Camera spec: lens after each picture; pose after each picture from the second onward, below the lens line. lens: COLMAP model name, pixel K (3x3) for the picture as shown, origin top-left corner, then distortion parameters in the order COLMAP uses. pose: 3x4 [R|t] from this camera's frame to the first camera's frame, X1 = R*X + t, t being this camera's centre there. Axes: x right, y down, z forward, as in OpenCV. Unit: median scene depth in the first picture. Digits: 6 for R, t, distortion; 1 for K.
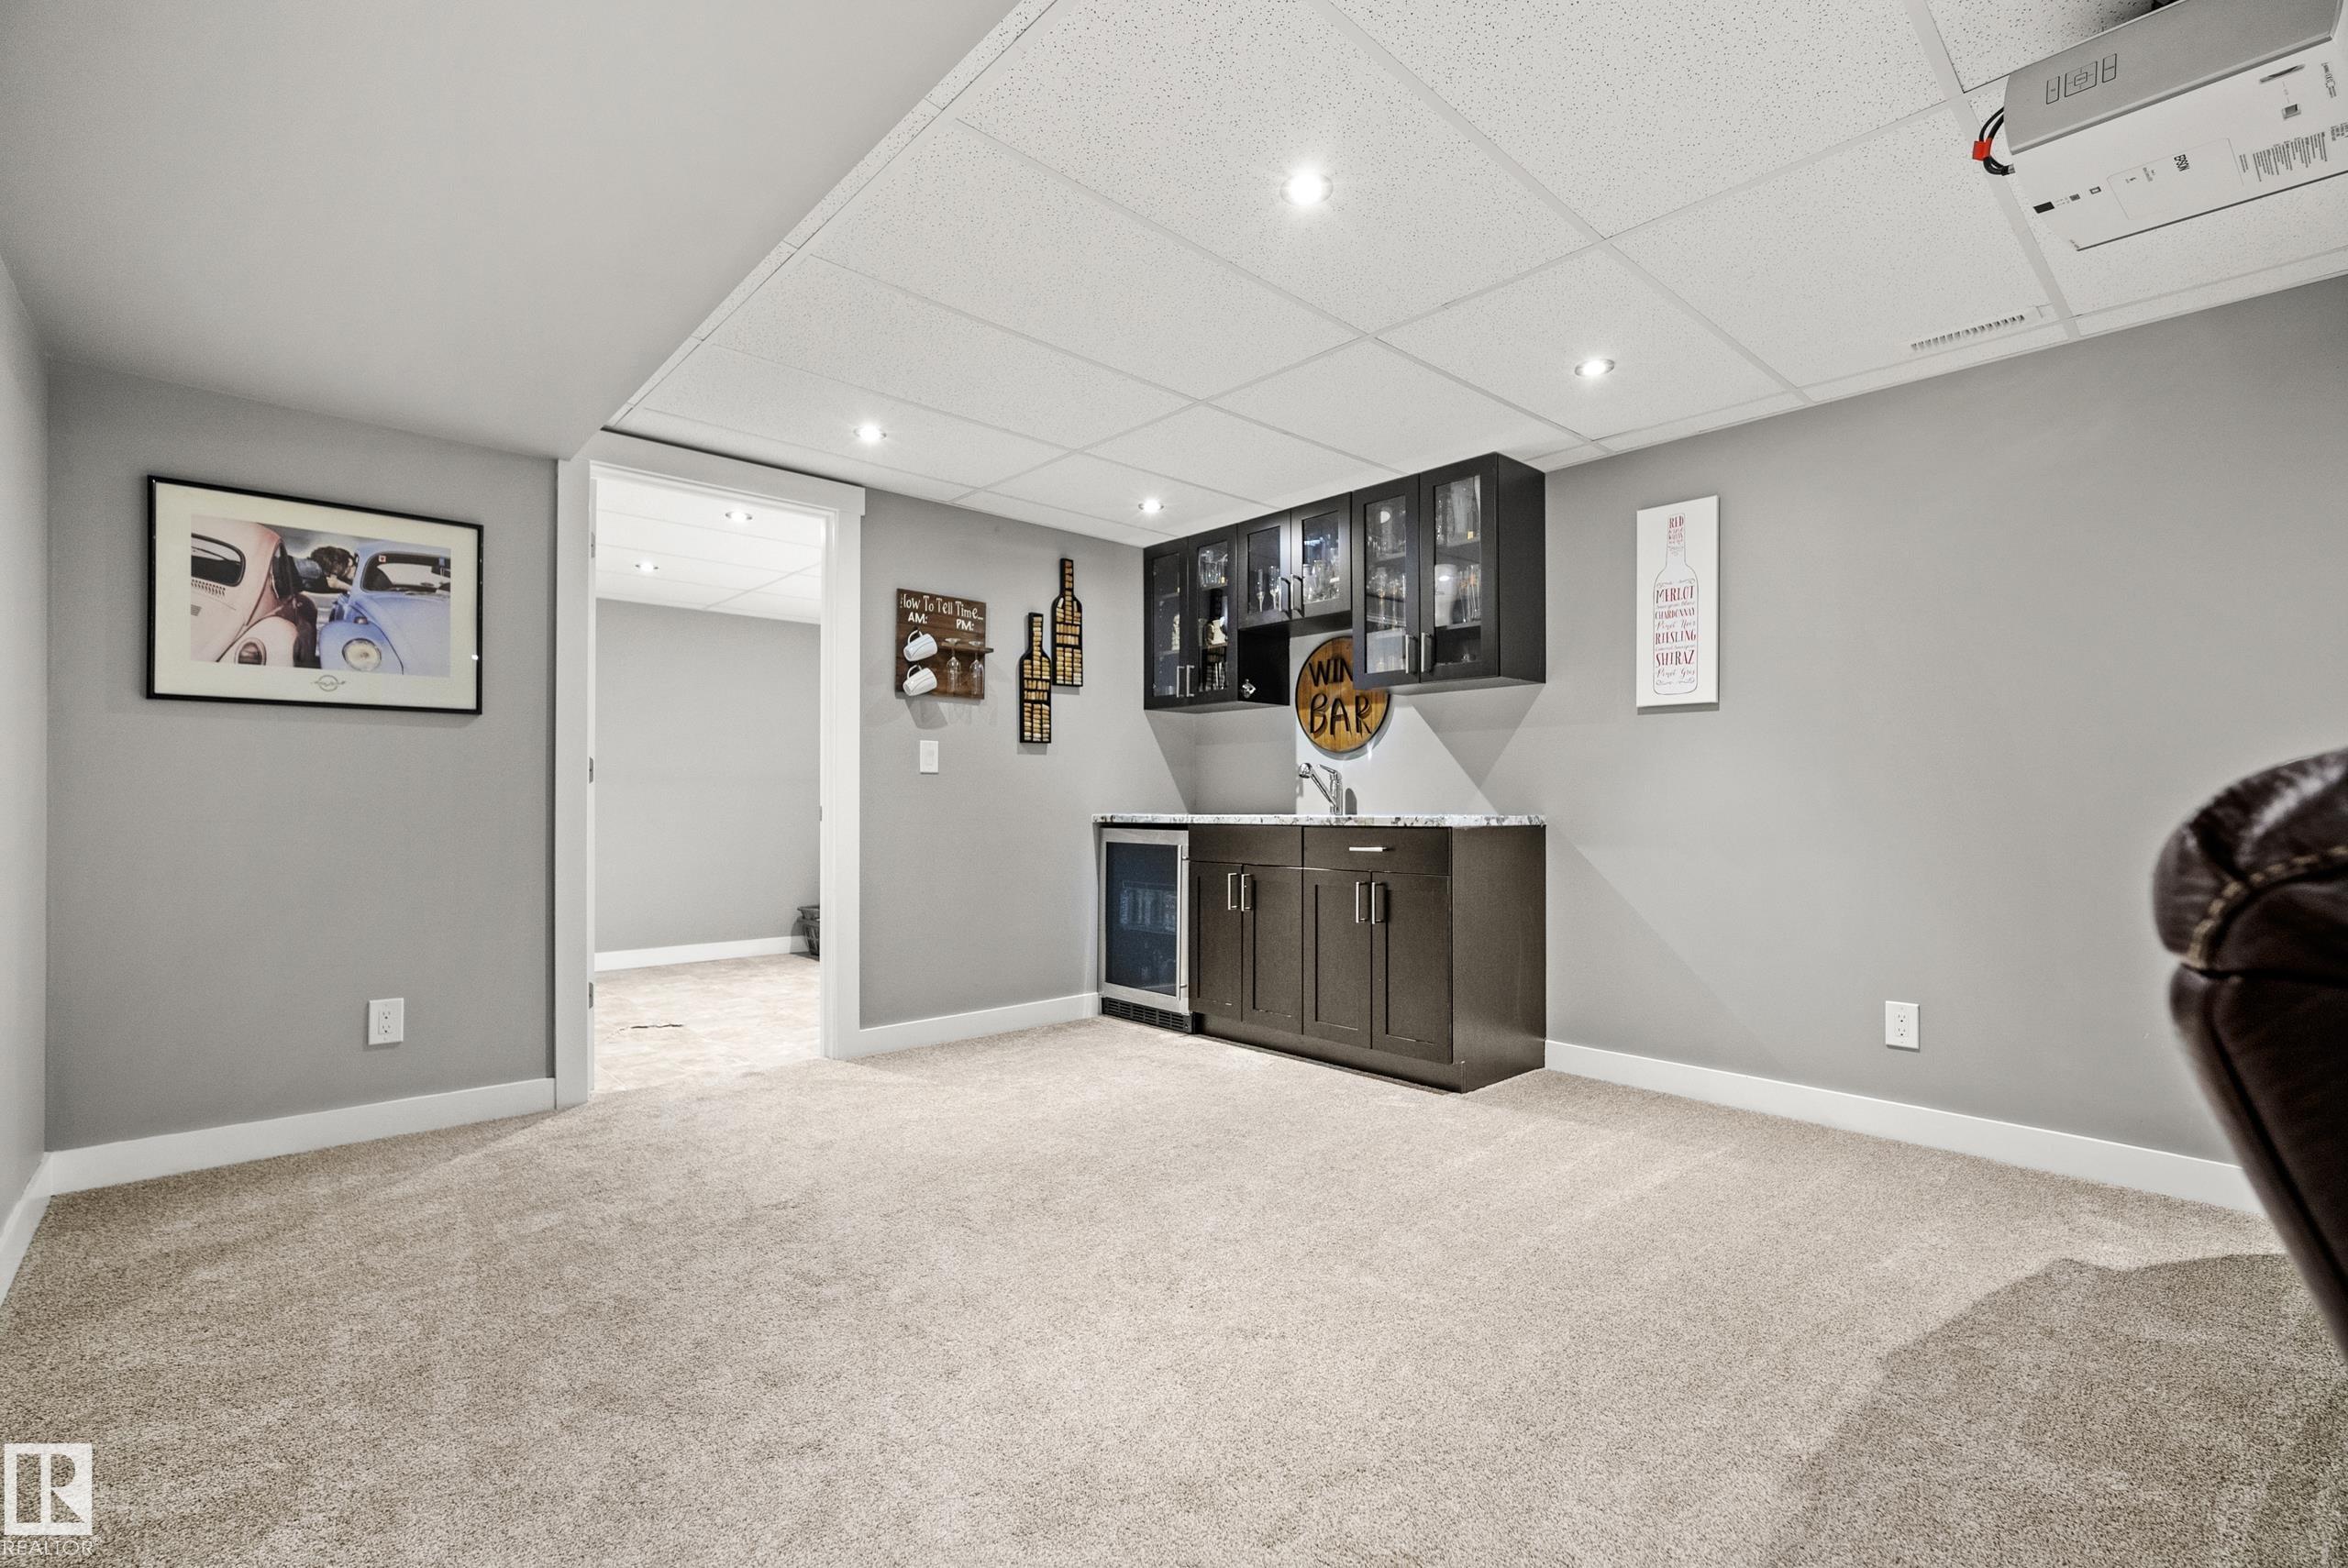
lens RADIAL K [[1040.3, 0, 1184.5], [0, 1040.3, 795.7], [0, 0, 1]] dist [-0.010880, 0.003764]
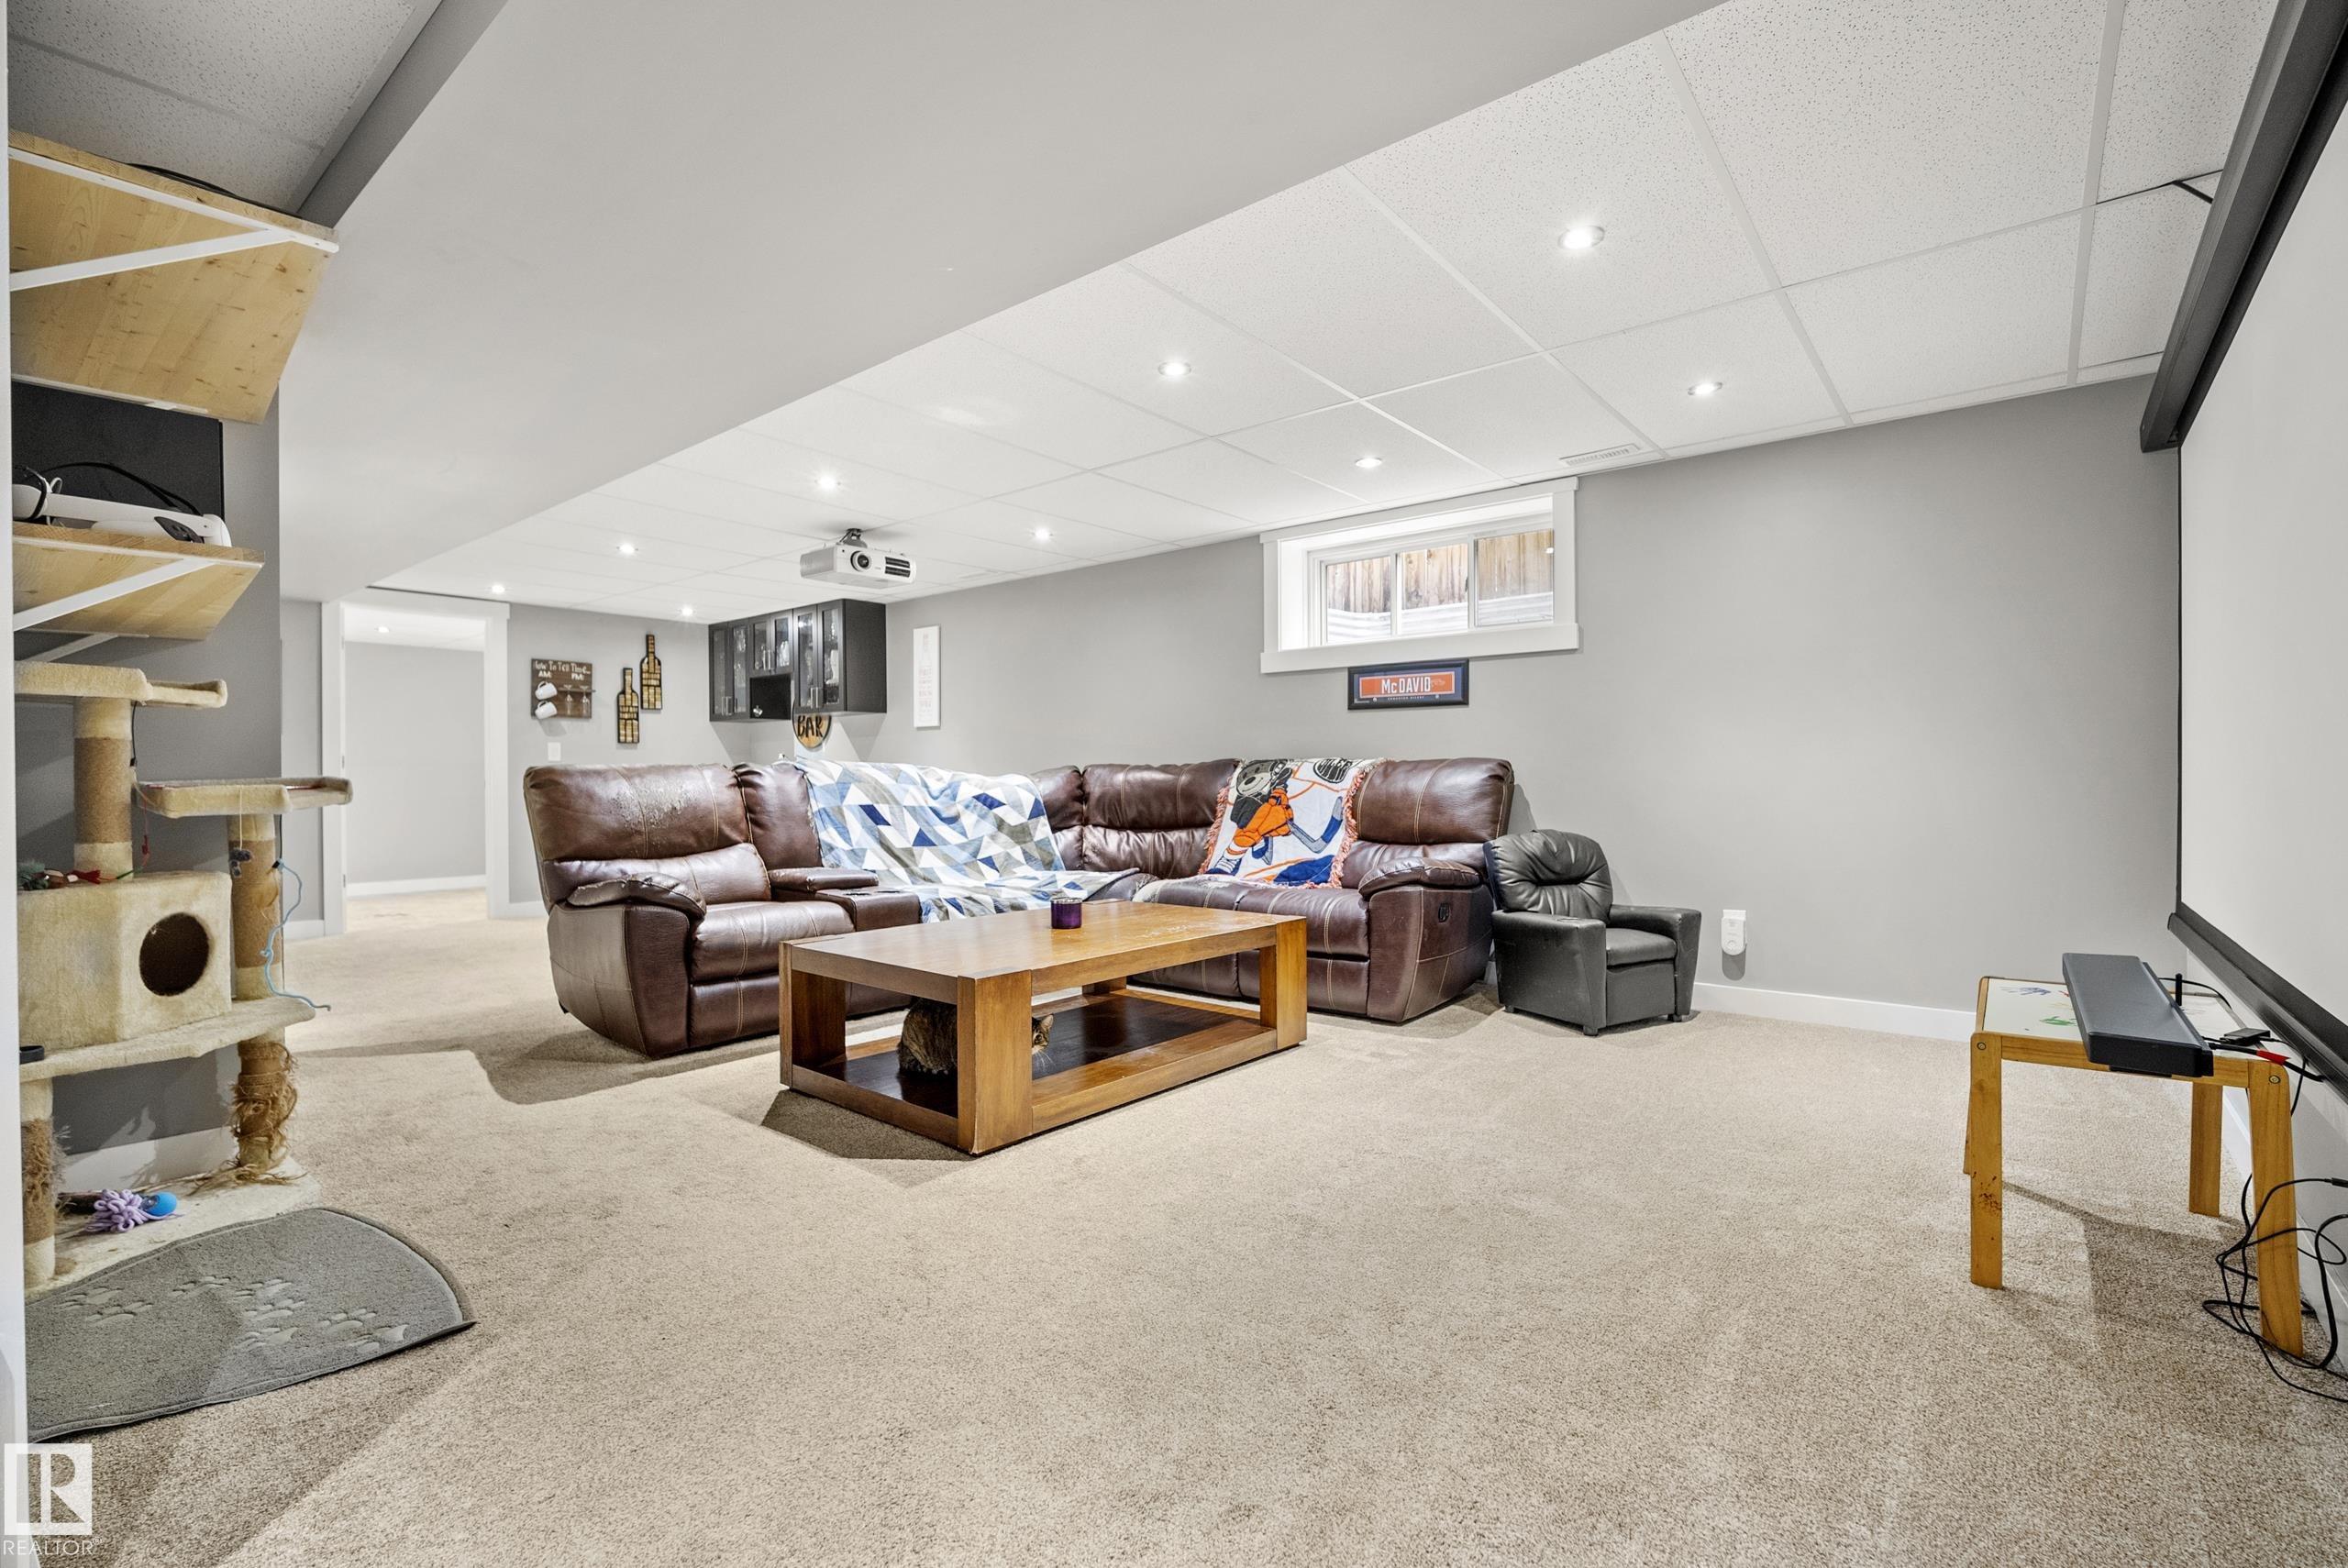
lens RADIAL K [[1040.3, 0, 1181.4], [0, 1040.3, 779.0], [0, 0, 1]] dist [-0.010880, 0.003764]
pose [[0.988790, -0.008731, 0.149056, 0.546541], [0.007906, 0.999950, 0.006129, 0.006504], [-0.149102, -0.004882, 0.988810, -0.907916]]
